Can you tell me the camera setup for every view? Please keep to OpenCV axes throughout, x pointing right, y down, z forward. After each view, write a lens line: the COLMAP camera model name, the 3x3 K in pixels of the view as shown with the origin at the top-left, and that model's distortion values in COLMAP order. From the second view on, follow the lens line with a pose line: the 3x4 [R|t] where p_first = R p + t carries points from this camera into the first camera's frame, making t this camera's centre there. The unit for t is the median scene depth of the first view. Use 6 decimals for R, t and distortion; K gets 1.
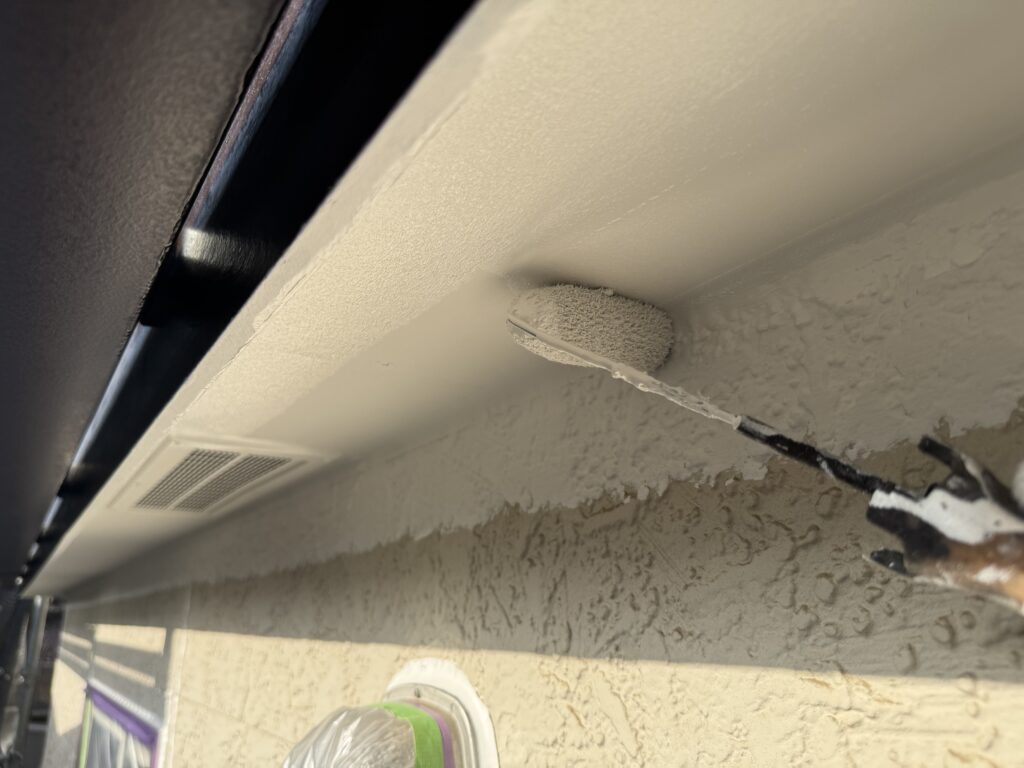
lens RADIAL K [[749.0, 0, 513.0], [0, 749.0, 380.8], [0, 0, 1]] dist [0.049604, -0.093792]
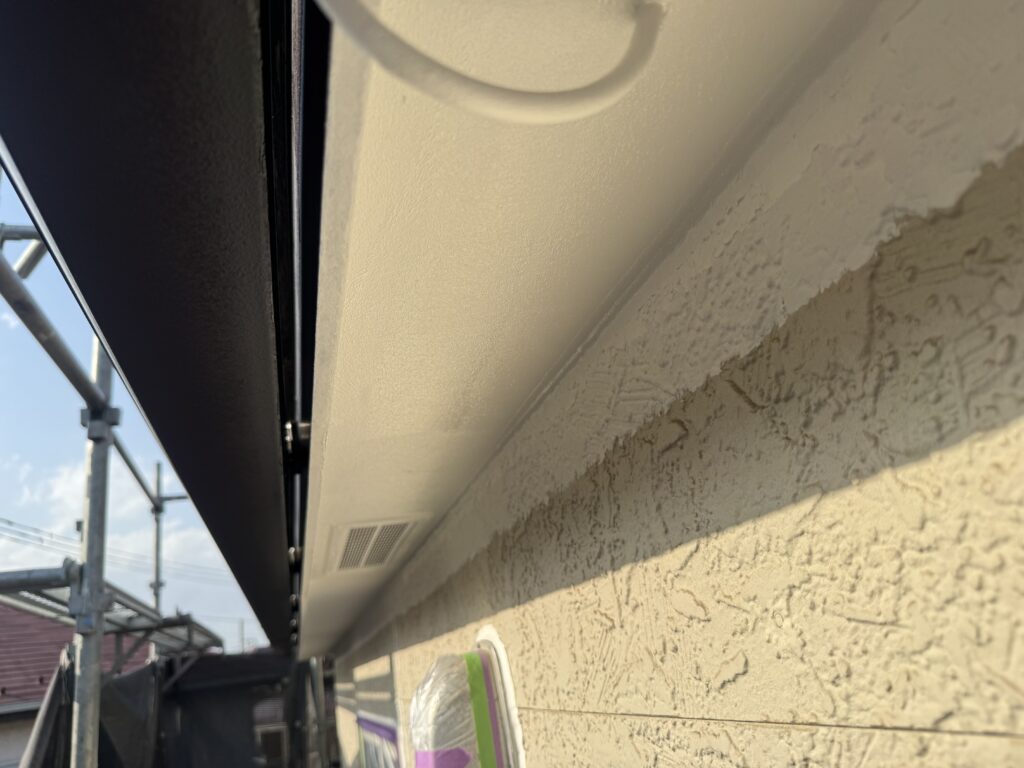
lens RADIAL K [[749.0, 0, 513.0], [0, 749.0, 380.8], [0, 0, 1]] dist [0.049604, -0.093792]
pose [[0.938667, -0.240912, -0.246709, 0.213211], [0.234574, 0.970528, -0.055226, -0.026577], [0.252743, -0.006033, 0.967515, -0.267505]]
